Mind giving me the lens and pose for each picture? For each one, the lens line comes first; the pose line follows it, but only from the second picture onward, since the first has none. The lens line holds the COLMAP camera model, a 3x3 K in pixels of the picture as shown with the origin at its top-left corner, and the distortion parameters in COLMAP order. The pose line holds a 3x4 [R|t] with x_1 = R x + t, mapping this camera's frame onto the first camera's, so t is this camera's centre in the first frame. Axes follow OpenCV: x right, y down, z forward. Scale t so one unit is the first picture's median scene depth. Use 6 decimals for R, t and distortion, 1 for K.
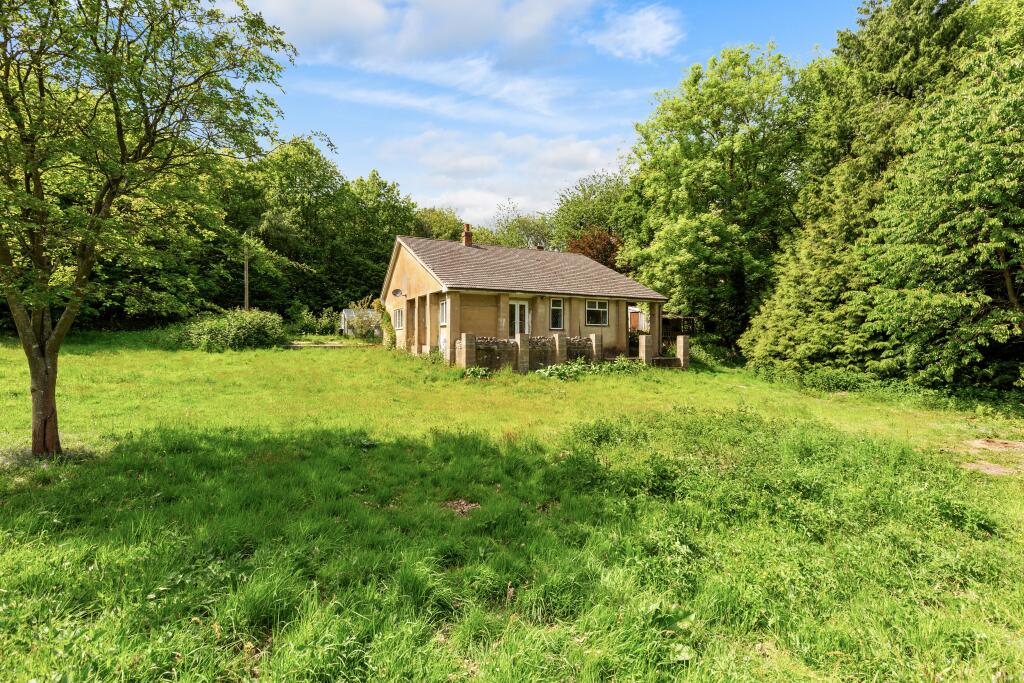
lens RADIAL K [[492.5, 0, 512.0], [0, 492.5, 341.5], [0, 0, 1]] dist [0.000206, 0.000033]
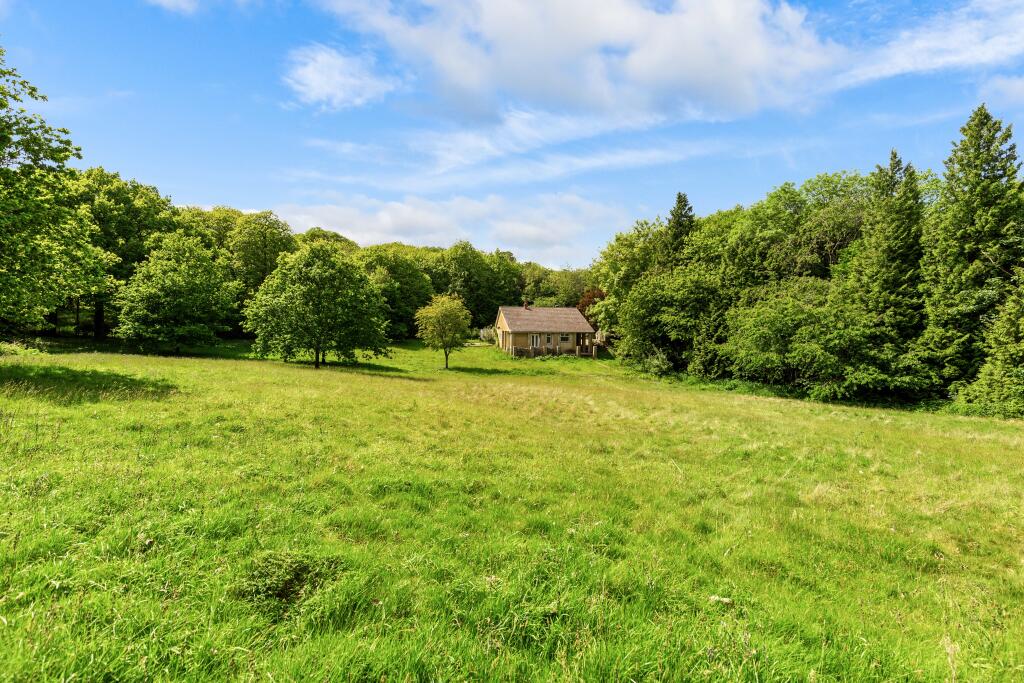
lens RADIAL K [[492.5, 0, 512.0], [0, 492.5, 341.5], [0, 0, 1]] dist [0.000206, 0.000033]
pose [[0.961850, 0.019570, -0.272877, 0.629281], [-0.006403, 0.998775, 0.049059, -0.166004], [0.273502, -0.045440, 0.960797, -1.749360]]
